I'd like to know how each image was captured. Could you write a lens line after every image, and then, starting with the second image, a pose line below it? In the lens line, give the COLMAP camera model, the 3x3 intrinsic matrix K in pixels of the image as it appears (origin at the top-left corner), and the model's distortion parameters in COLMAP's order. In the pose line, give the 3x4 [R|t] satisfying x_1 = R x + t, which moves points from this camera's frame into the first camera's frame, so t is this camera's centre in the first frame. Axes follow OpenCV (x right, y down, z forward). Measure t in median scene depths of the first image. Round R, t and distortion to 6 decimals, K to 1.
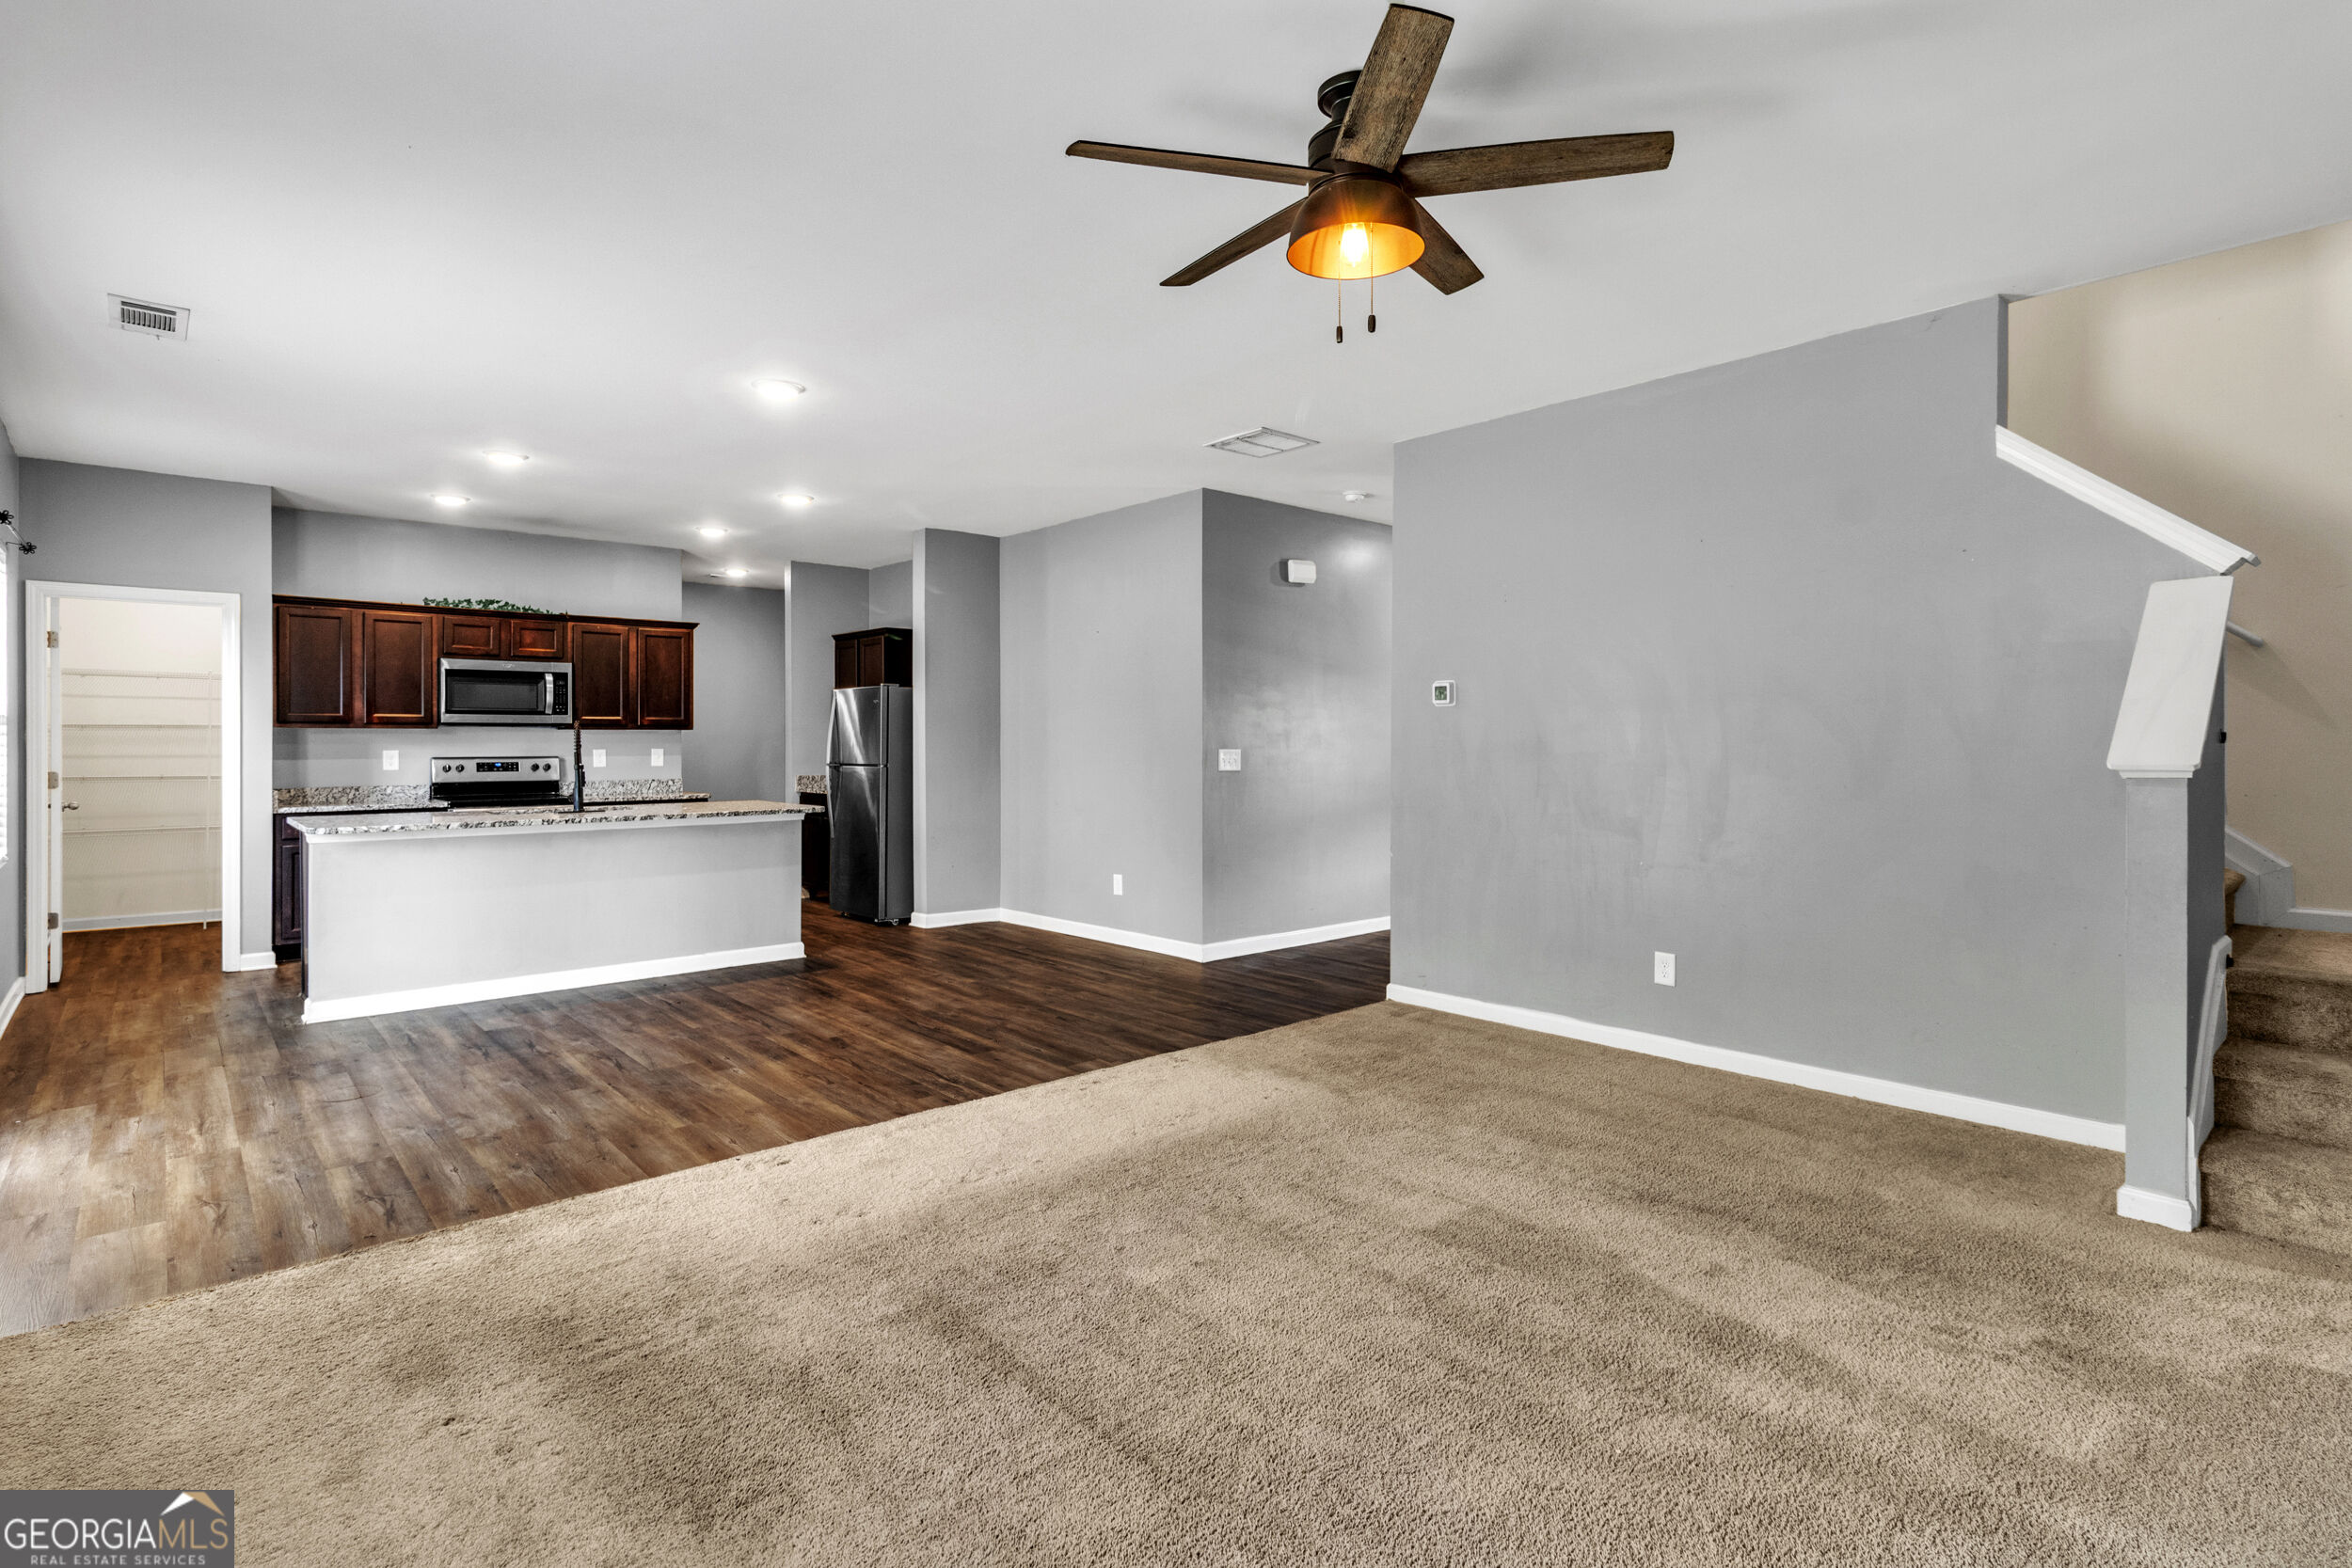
lens RADIAL K [[1073.7, 0, 1202.4], [0, 1073.7, 741.2], [0, 0, 1]] dist [0.008190, -0.000943]
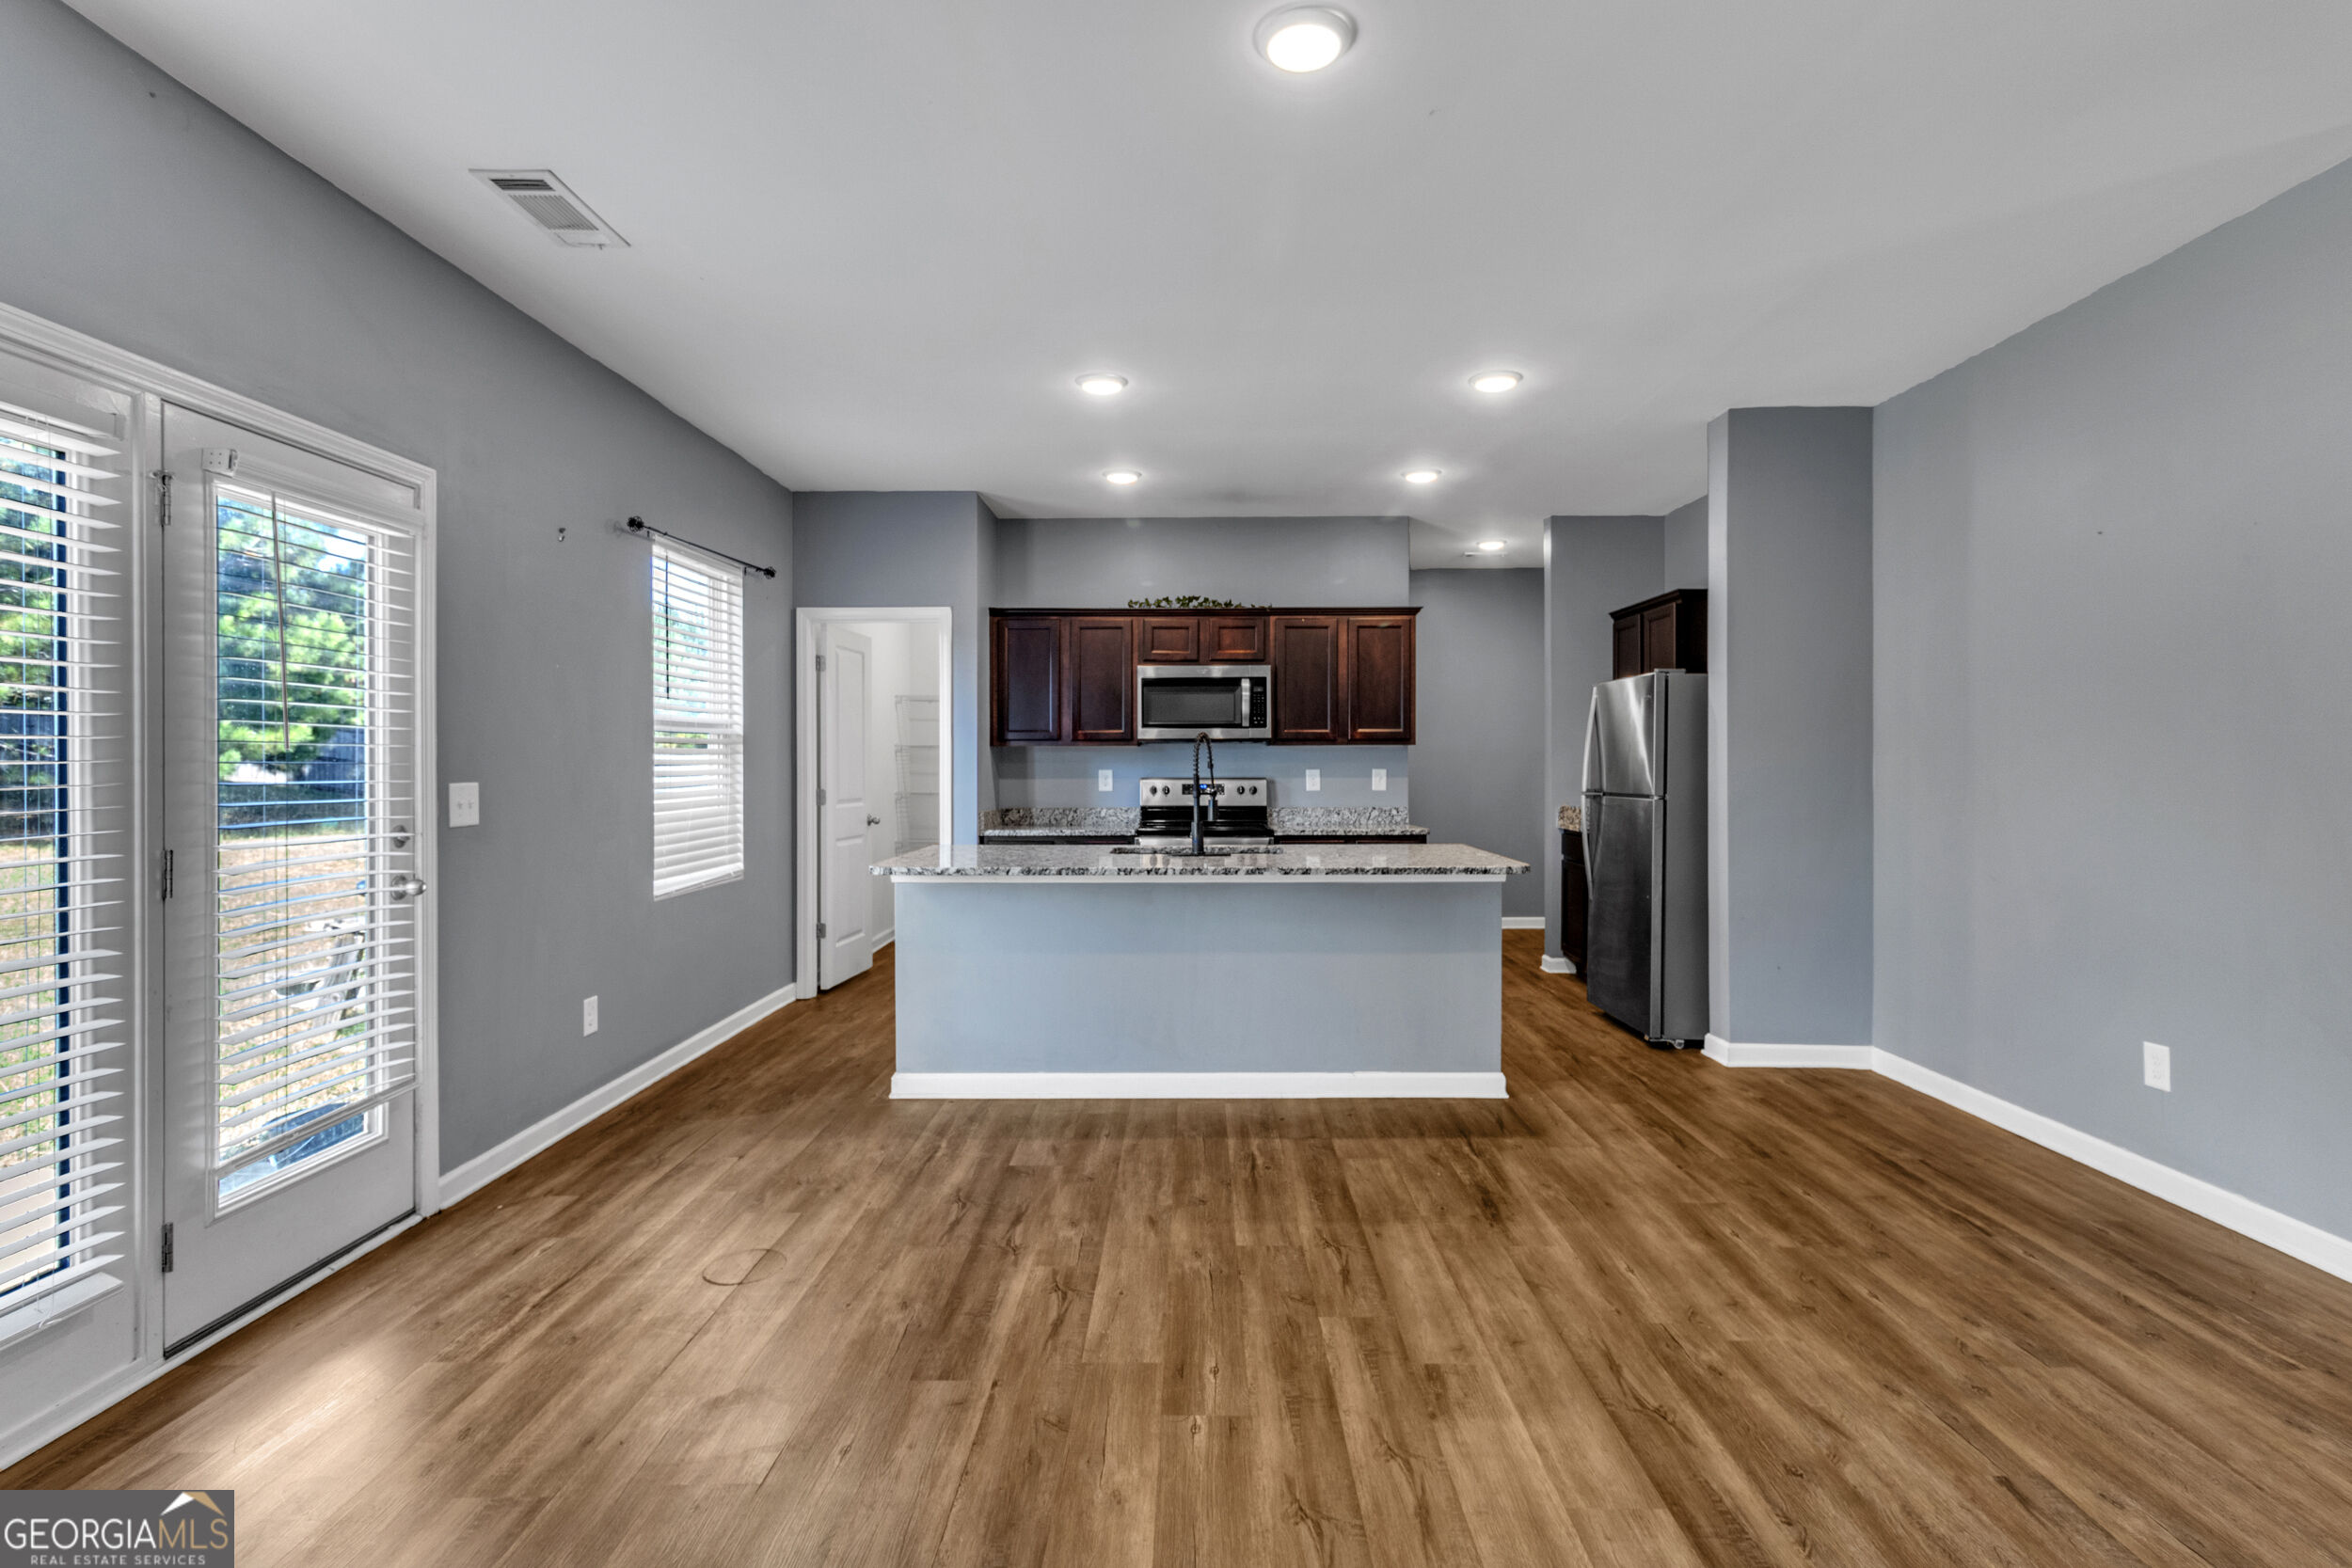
lens RADIAL K [[1073.7, 0, 1206.1], [0, 1073.7, 766.7], [0, 0, 1]] dist [0.008190, -0.000943]
pose [[0.723432, 0.002565, -0.690391, -0.053590], [0.000757, 0.999990, 0.004509, 0.001743], [0.690395, -0.003785, 0.723422, 0.376523]]
